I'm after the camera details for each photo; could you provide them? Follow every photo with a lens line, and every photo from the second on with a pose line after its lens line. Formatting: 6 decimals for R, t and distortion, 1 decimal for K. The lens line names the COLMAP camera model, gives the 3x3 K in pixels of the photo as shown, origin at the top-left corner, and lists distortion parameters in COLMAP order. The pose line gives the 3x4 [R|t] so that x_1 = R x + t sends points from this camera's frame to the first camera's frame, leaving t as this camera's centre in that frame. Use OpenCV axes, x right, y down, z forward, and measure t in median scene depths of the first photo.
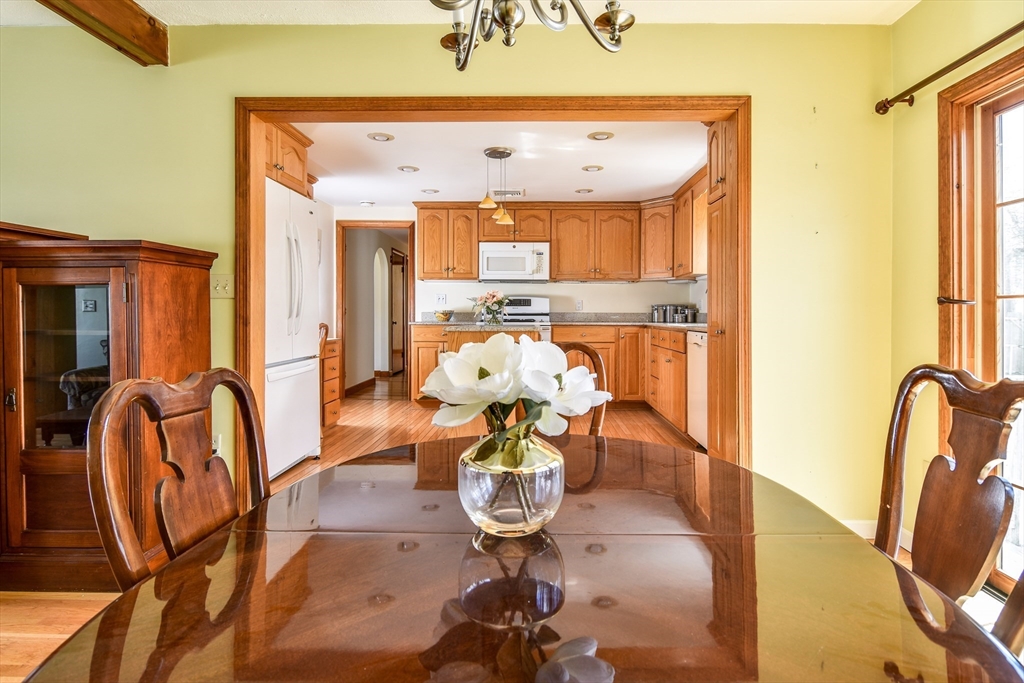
lens RADIAL K [[535.8, 0, 511.5], [0, 535.8, 326.6], [0, 0, 1]] dist [-0.002820, -0.001545]
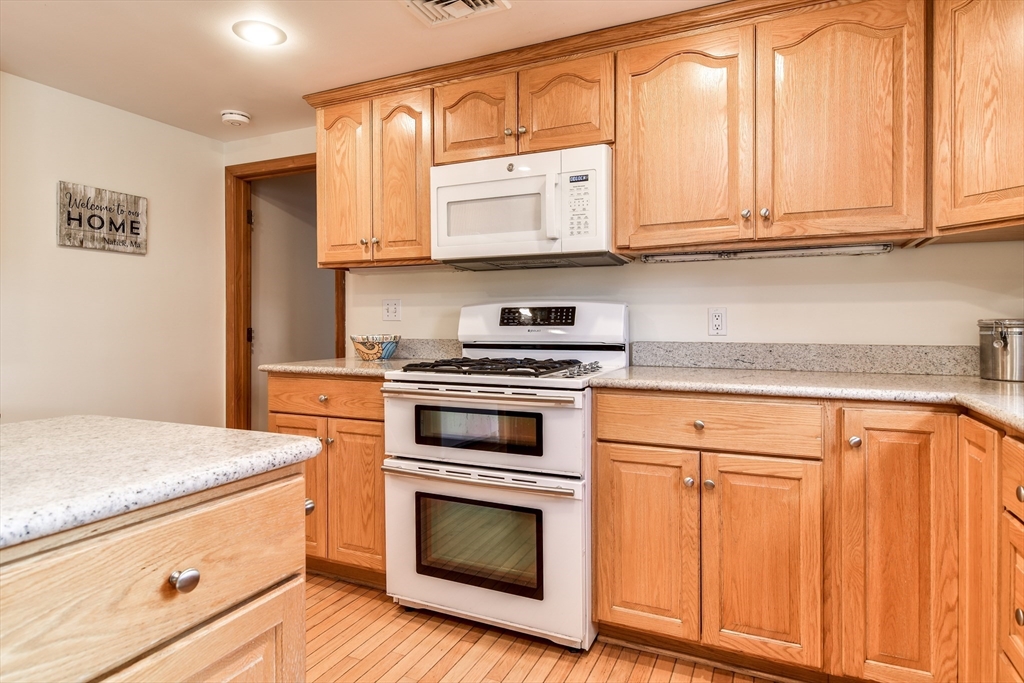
lens RADIAL K [[535.8, 0, 511.5], [0, 535.8, 326.6], [0, 0, 1]] dist [-0.002820, -0.001545]
pose [[0.914223, -0.006624, -0.405156, 0.151859], [0.007264, 0.999974, 0.000042, -0.039210], [0.405145, -0.002982, 0.914247, 0.655432]]
